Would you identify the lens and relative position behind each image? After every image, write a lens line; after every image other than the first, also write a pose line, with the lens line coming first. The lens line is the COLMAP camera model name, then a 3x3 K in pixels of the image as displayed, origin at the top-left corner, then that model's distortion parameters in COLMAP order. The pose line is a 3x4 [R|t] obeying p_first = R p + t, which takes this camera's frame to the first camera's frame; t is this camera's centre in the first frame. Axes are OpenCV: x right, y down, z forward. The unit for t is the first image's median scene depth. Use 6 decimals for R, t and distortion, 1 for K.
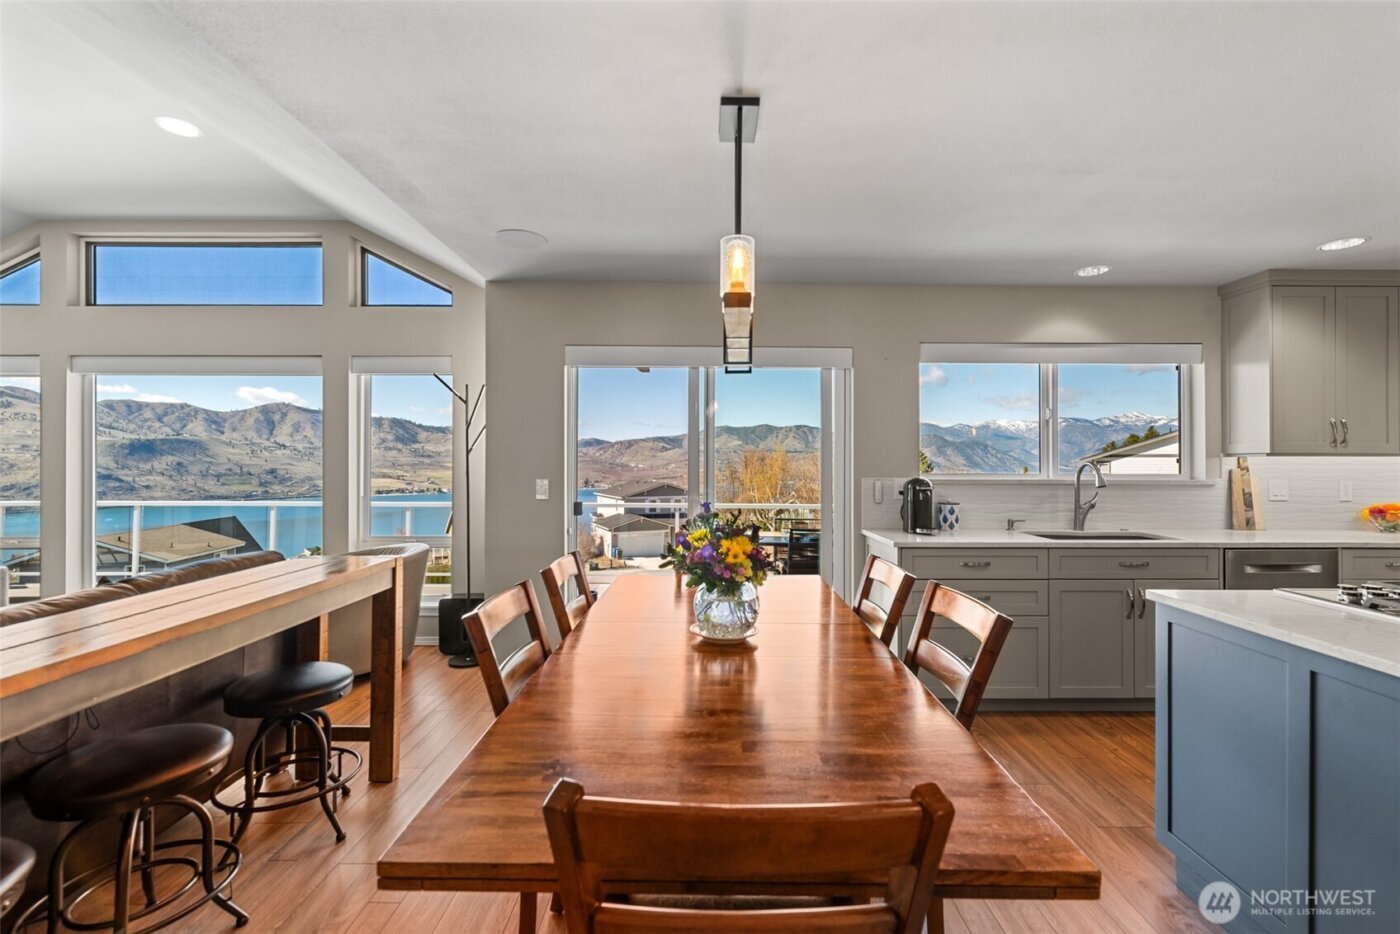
lens RADIAL K [[613.1, 0, 715.9], [0, 613.1, 463.7], [0, 0, 1]] dist [0.002661, -0.000319]
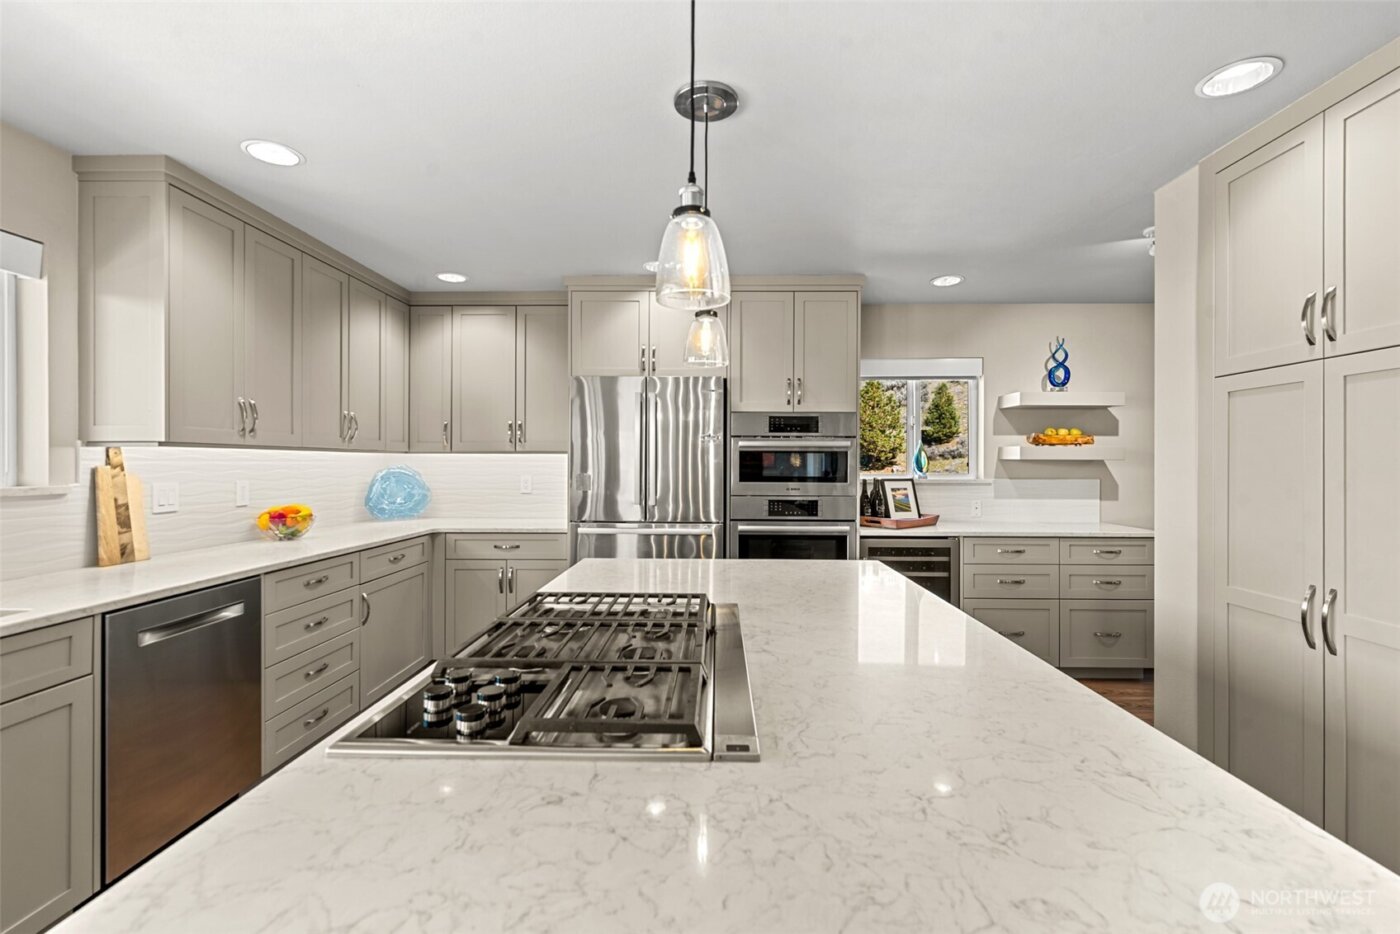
lens RADIAL K [[612.8, 0, 706.1], [0, 612.8, 463.5], [0, 0, 1]] dist [0.002527, -0.000105]
pose [[0.028201, -0.000340, 0.999602, 0.251650], [-0.002390, 0.999997, 0.000408, 0.003819], [-0.999599, -0.002400, 0.028201, 0.383081]]
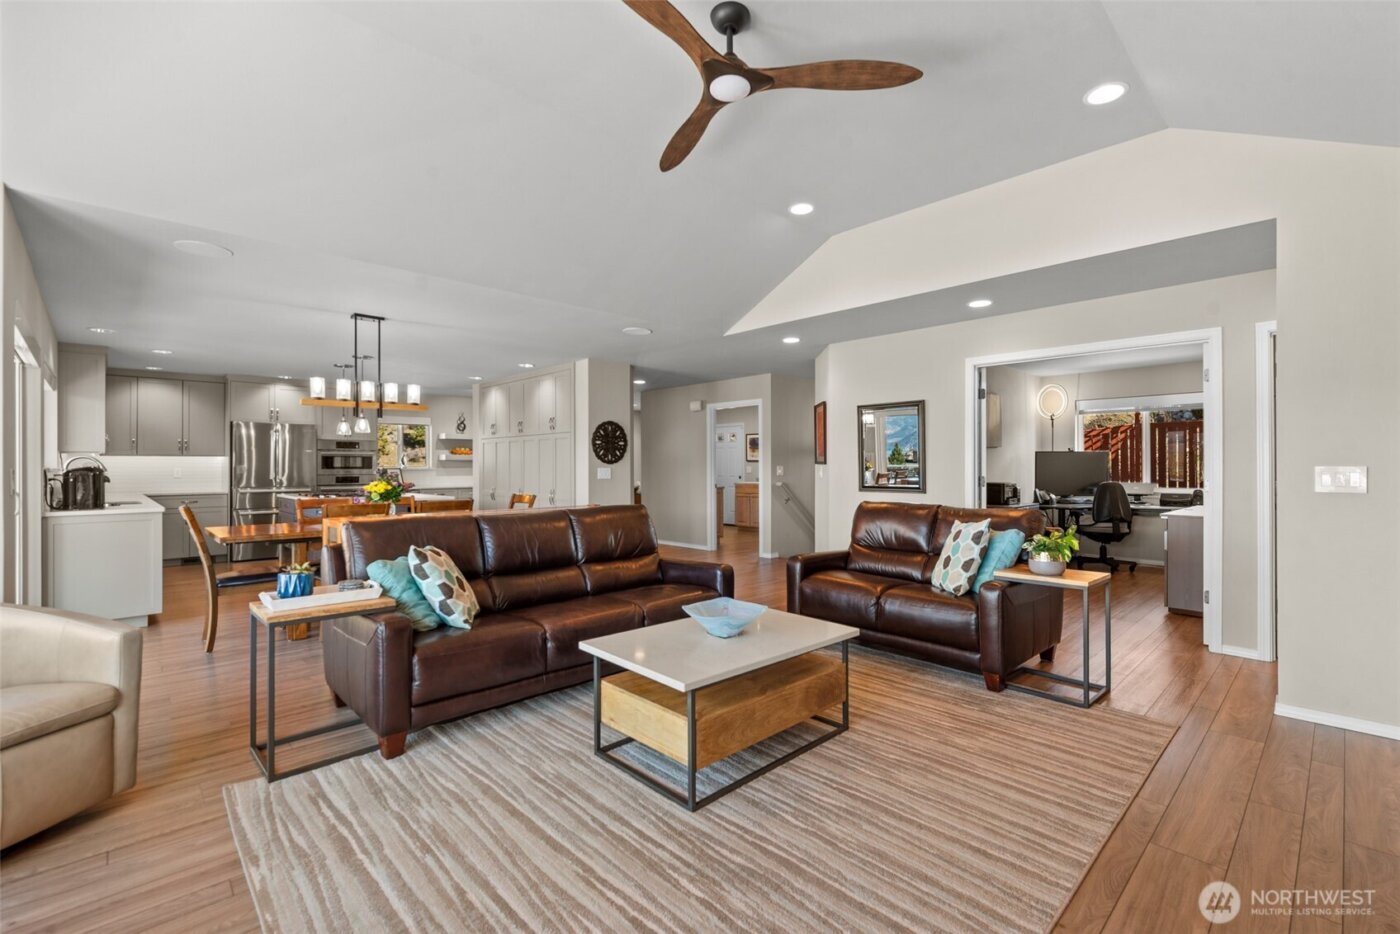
lens RADIAL K [[622.3, 0, 721.0], [0, 622.3, 467.7], [0, 0, 1]] dist [0.000097, -0.000295]
pose [[-0.702807, -0.002351, 0.711376, -1.448222], [-0.000837, 0.999997, 0.002478, 0.021474], [-0.711380, 0.001146, -0.702807, 0.922968]]
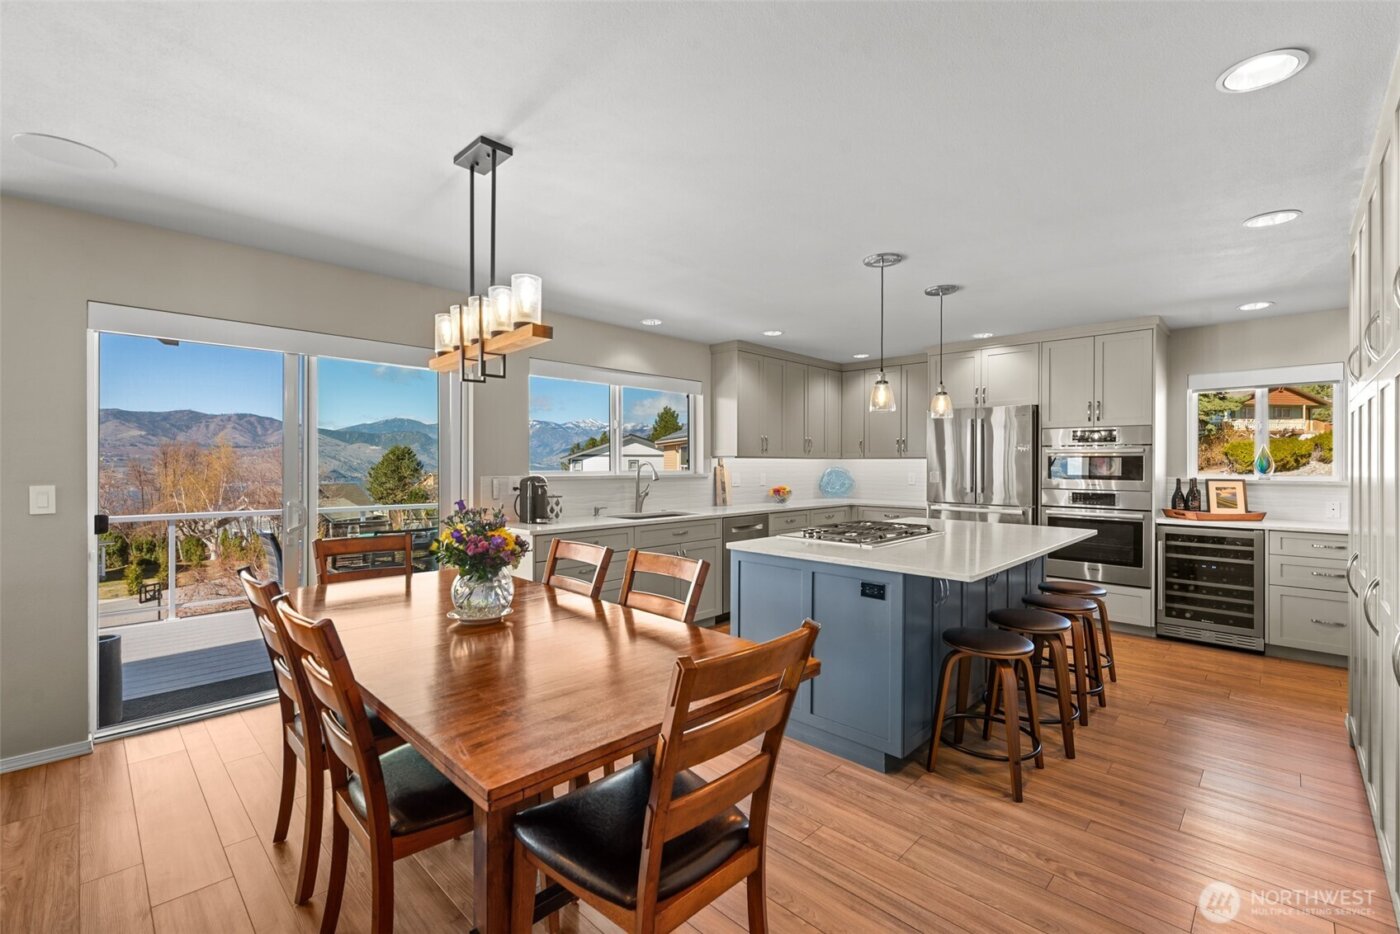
lens RADIAL K [[612.8, 0, 706.1], [0, 612.8, 463.5], [0, 0, 1]] dist [0.002527, -0.000105]
pose [[0.697053, -0.000955, 0.717019, -0.264634], [-0.001296, 0.999996, 0.002592, -0.002583], [-0.717019, -0.002736, 0.697049, -0.038148]]
